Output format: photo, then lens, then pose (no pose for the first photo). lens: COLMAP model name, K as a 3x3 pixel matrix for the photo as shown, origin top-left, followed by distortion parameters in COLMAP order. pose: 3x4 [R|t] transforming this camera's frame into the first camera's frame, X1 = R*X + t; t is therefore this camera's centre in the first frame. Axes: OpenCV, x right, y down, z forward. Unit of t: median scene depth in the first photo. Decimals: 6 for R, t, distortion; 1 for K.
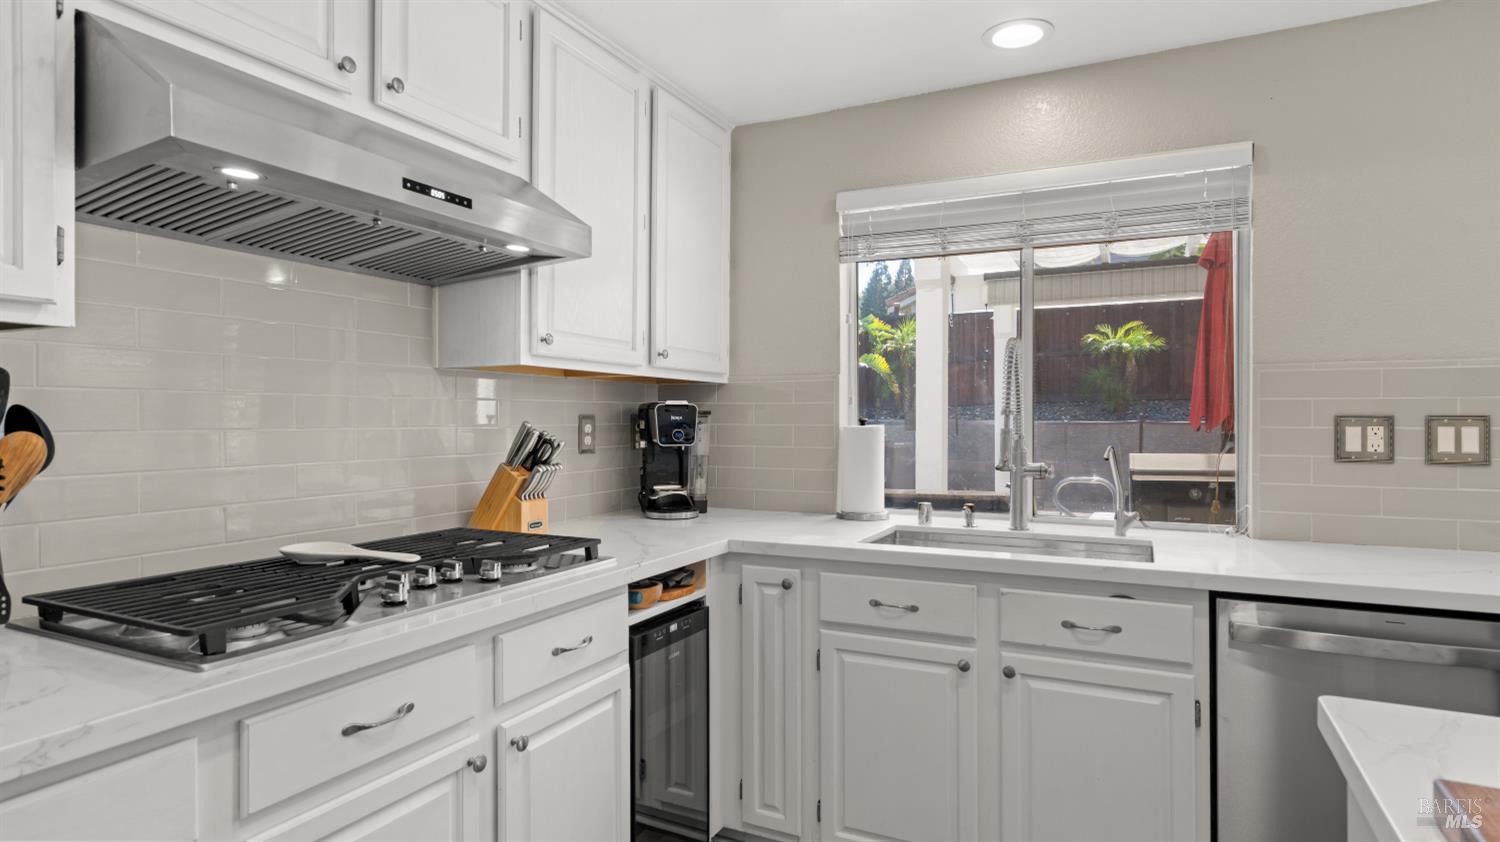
lens RADIAL K [[808.2, 0, 750.0], [0, 808.2, 421.0], [0, 0, 1]] dist [0.003342, 0.000851]
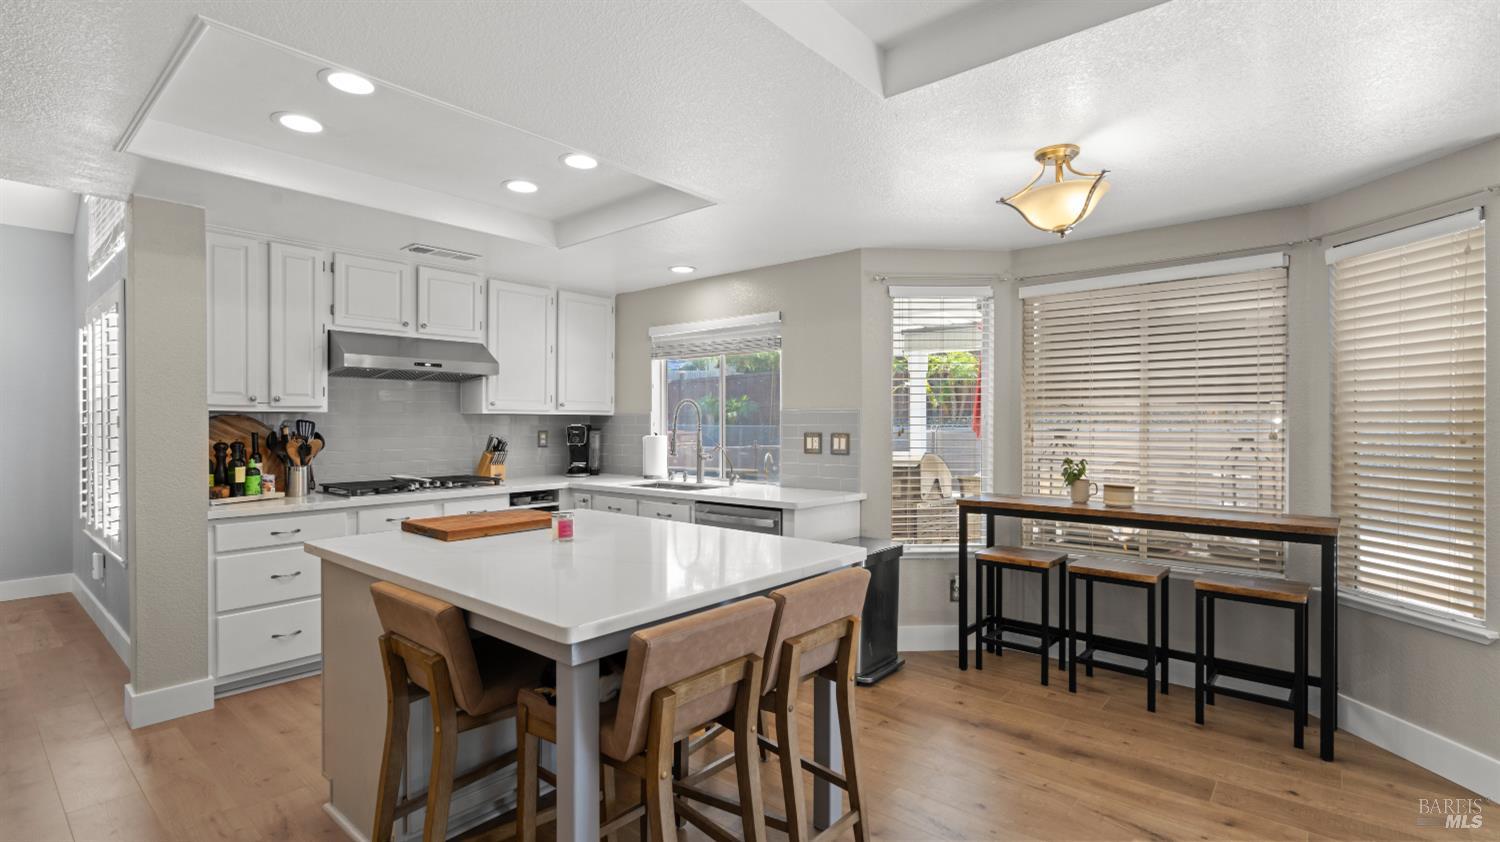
lens RADIAL K [[695.1, 0, 750.0], [0, 695.1, 421.0], [0, 0, 1]] dist [0.000215, 0.000141]
pose [[0.969213, -0.001882, -0.246215, 1.076734], [0.000791, 0.999989, -0.004529, -0.031531], [0.246221, 0.004195, 0.969205, -0.953961]]
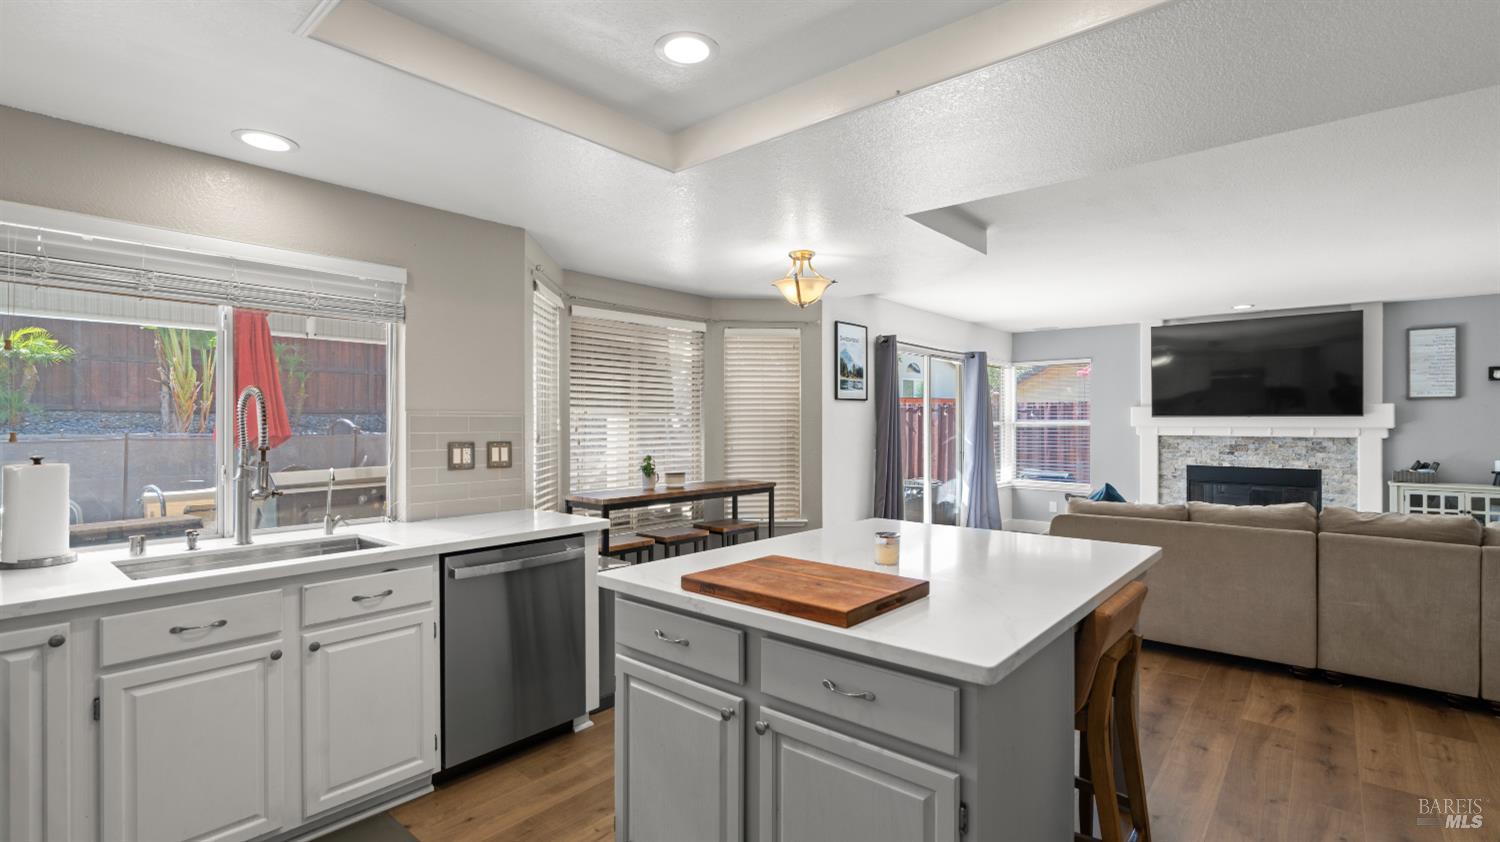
lens RADIAL K [[695.1, 0, 750.0], [0, 695.1, 421.0], [0, 0, 1]] dist [0.000215, 0.000141]
pose [[0.241089, 0.001138, 0.970502, -0.553801], [0.003939, 0.999990, -0.002151, -0.047872], [-0.970495, 0.004341, 0.241082, 0.032104]]
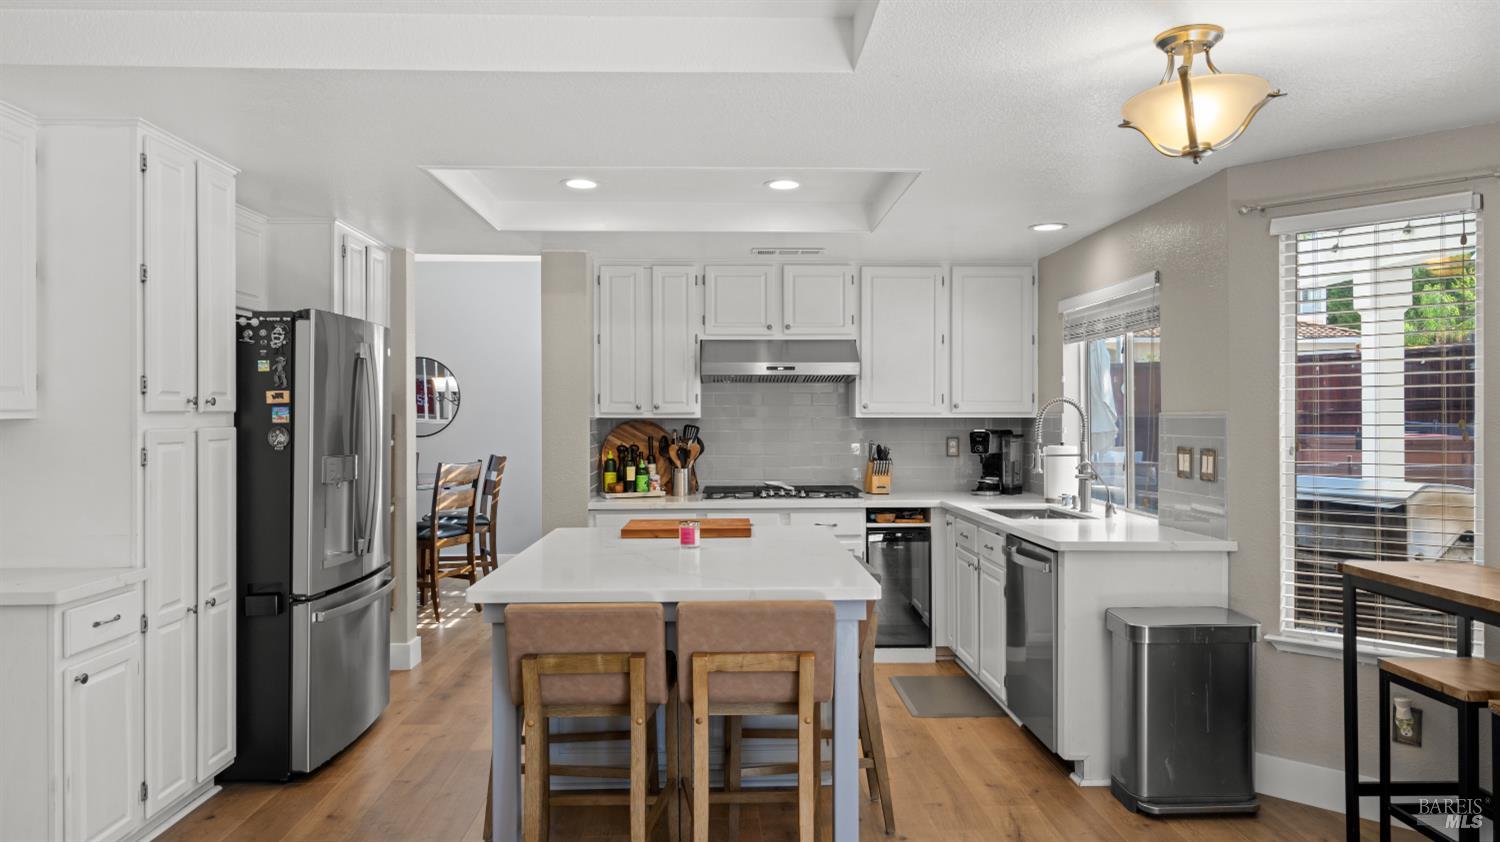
lens RADIAL K [[1003.6, 0, 750.0], [0, 1003.6, 421.0], [0, 0, 1]] dist [-0.005748, -0.001007]
pose [[0.474366, 0.002016, -0.880325, 2.068197], [-0.000407, 0.999998, 0.002071, -0.061566], [0.880328, -0.000624, 0.474366, -0.650196]]
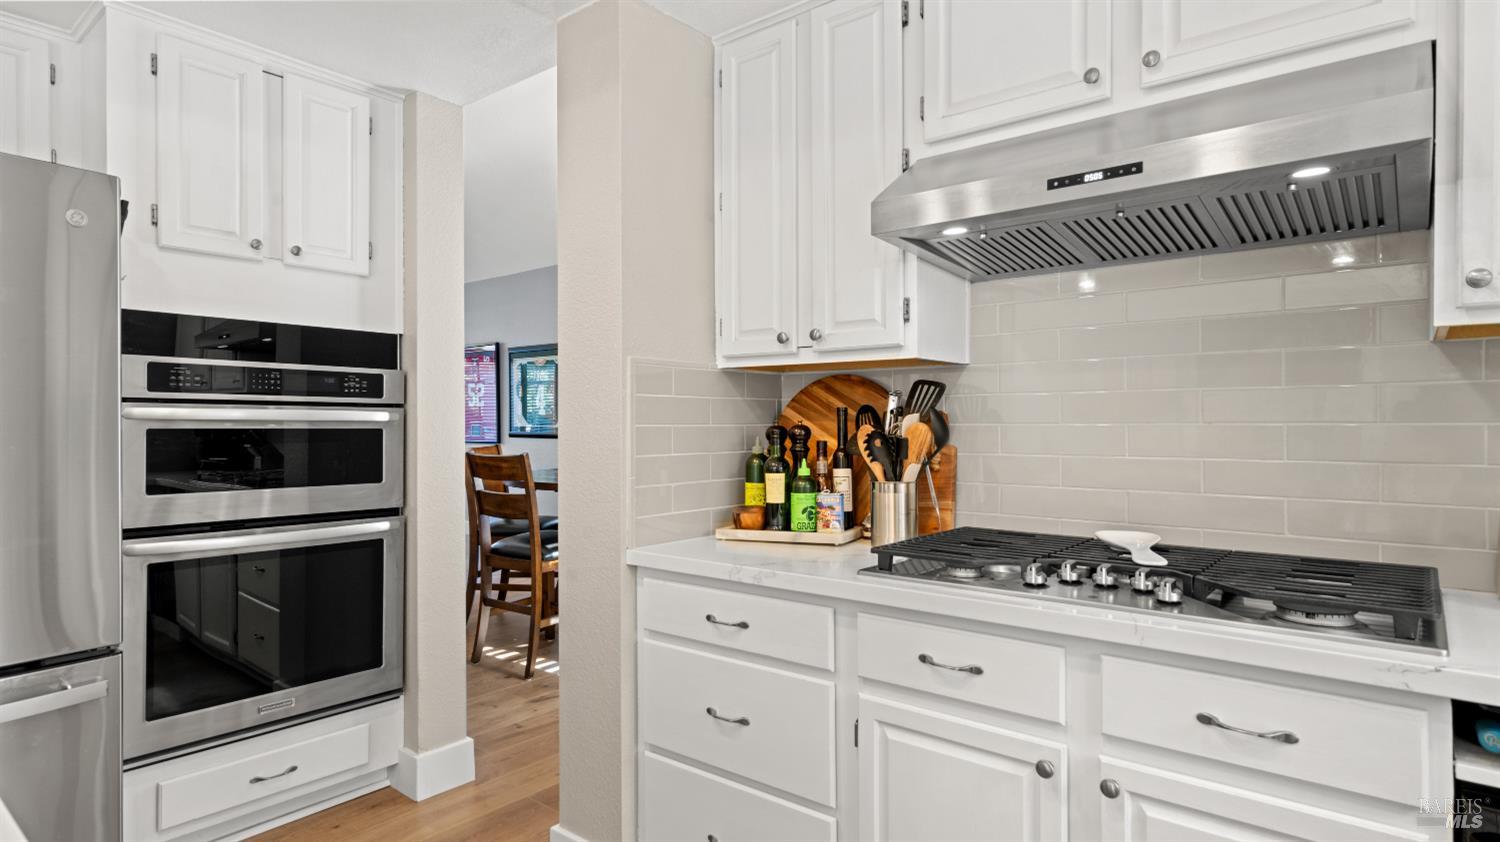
lens RADIAL K [[816.1, 0, 721.3], [0, 816.1, 420.3], [0, 0, 1]] dist [-0.018431, -0.000833]
pose [[-0.259329, -0.002818, -0.965785, 0.462248], [-0.001575, 0.999996, -0.002495, 0.007706], [0.965788, 0.000874, -0.259332, 0.580806]]
